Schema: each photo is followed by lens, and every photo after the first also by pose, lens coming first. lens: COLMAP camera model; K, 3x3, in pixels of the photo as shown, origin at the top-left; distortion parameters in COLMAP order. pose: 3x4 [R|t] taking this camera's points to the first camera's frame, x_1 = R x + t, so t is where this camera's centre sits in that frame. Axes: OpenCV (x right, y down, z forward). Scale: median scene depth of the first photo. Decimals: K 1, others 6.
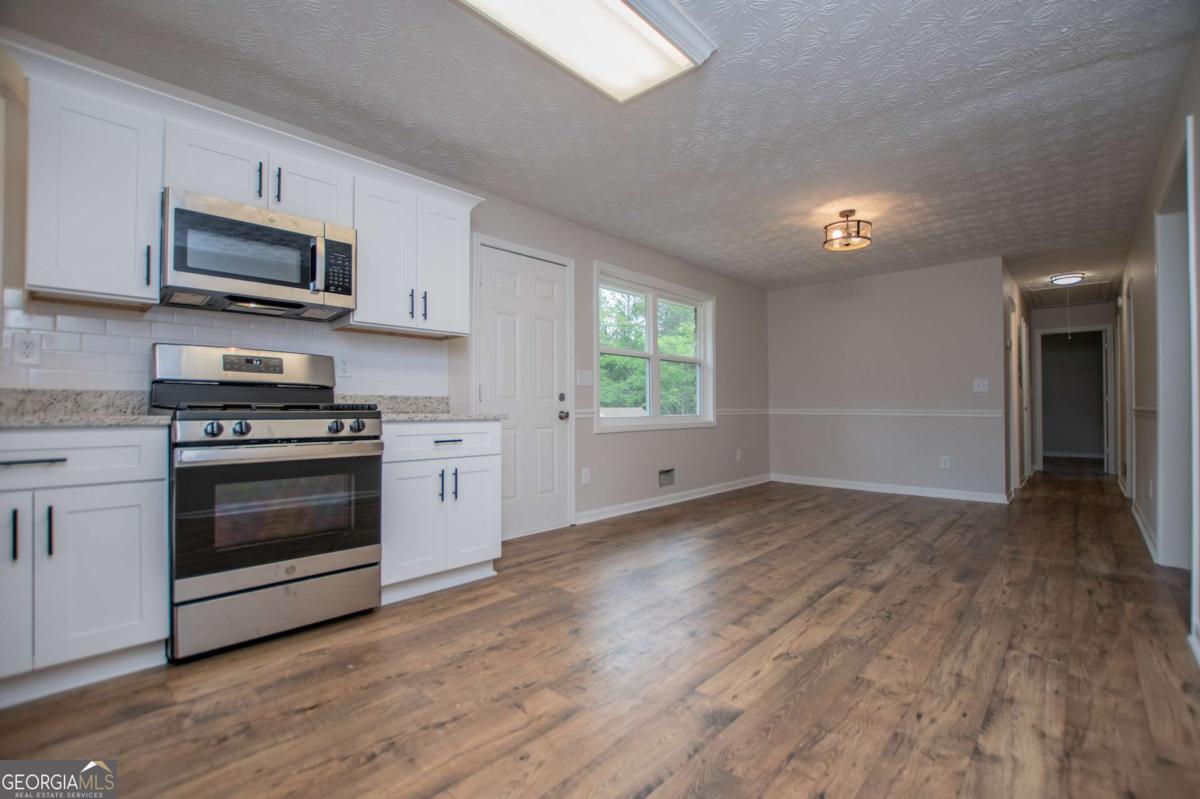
lens RADIAL K [[531.7, 0, 611.6], [0, 531.7, 399.9], [0, 0, 1]] dist [-0.027162, 0.000134]
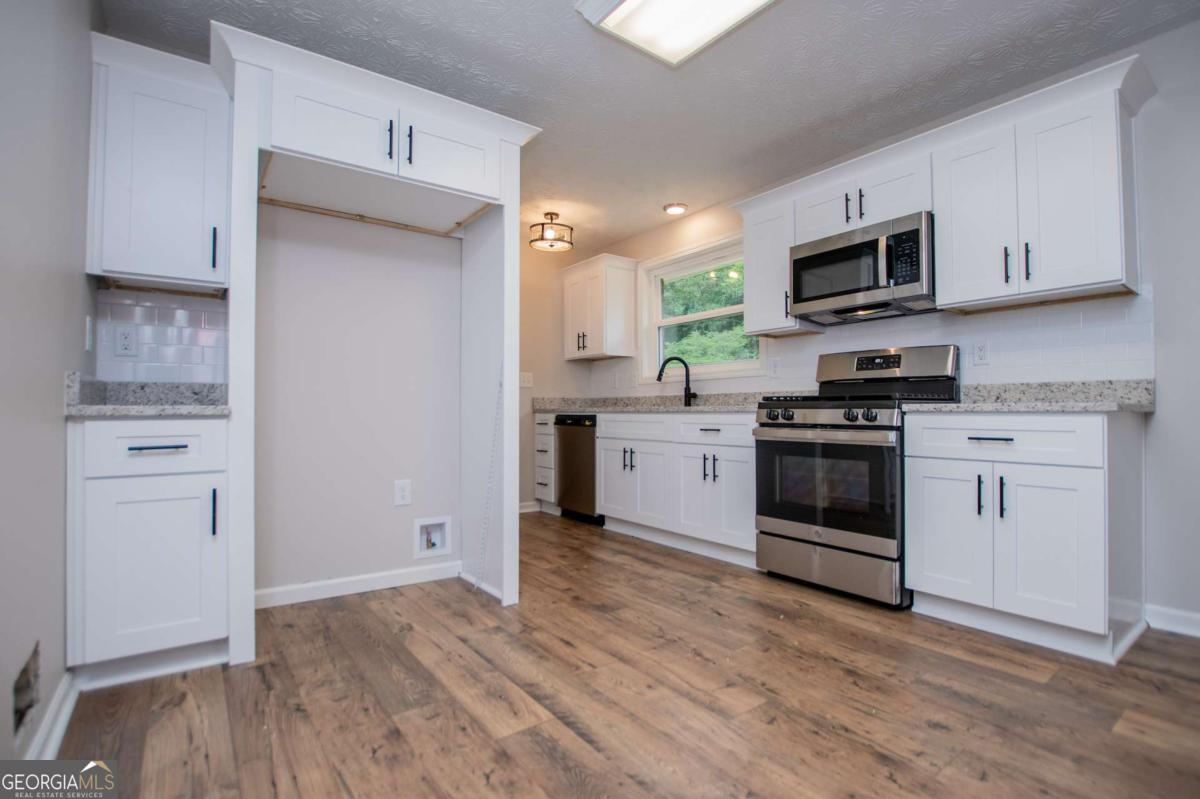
lens RADIAL K [[554.3, 0, 600.0], [0, 554.3, 399.5], [0, 0, 1]] dist [-0.029108, 0.000053]
pose [[-0.190755, -0.024082, -0.981342, 0.643438], [0.012235, 0.999563, -0.026907, 0.039783], [0.981561, -0.017139, -0.190377, 0.674397]]
